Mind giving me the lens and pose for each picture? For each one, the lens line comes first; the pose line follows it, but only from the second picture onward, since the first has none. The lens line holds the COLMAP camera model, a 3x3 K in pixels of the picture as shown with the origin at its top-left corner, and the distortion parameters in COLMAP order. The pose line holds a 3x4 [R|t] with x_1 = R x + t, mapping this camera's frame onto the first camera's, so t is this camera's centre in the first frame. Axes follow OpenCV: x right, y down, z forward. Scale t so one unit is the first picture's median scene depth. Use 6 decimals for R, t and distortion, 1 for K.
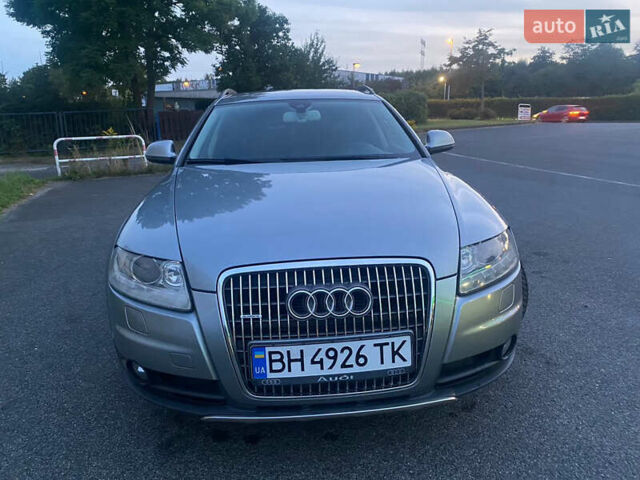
lens RADIAL K [[502.3, 0, 320.0], [0, 502.3, 240.0], [0, 0, 1]] dist [0.019290, -0.010707]
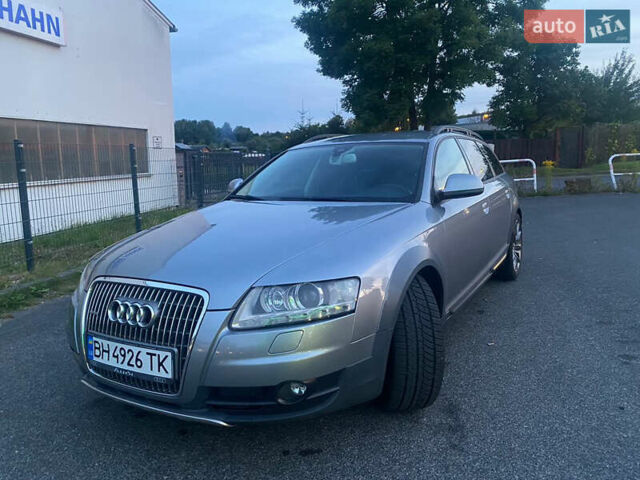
lens RADIAL K [[502.3, 0, 320.0], [0, 502.3, 240.0], [0, 0, 1]] dist [0.019290, -0.010707]
pose [[0.815040, 0.091075, -0.572201, 0.605091], [-0.123955, 0.992113, -0.018650, -0.051071], [0.565990, 0.086128, 0.819901, 0.108585]]
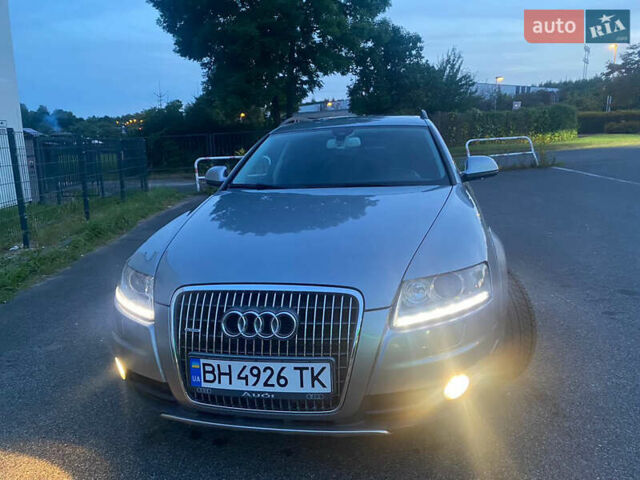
lens RADIAL K [[502.3, 0, 320.0], [0, 502.3, 240.0], [0, 0, 1]] dist [0.019290, -0.010707]
pose [[0.958230, 0.044414, -0.282530, 0.238024], [-0.052873, 0.998350, -0.022385, -0.021105], [0.281070, 0.036388, 0.958997, -0.005157]]
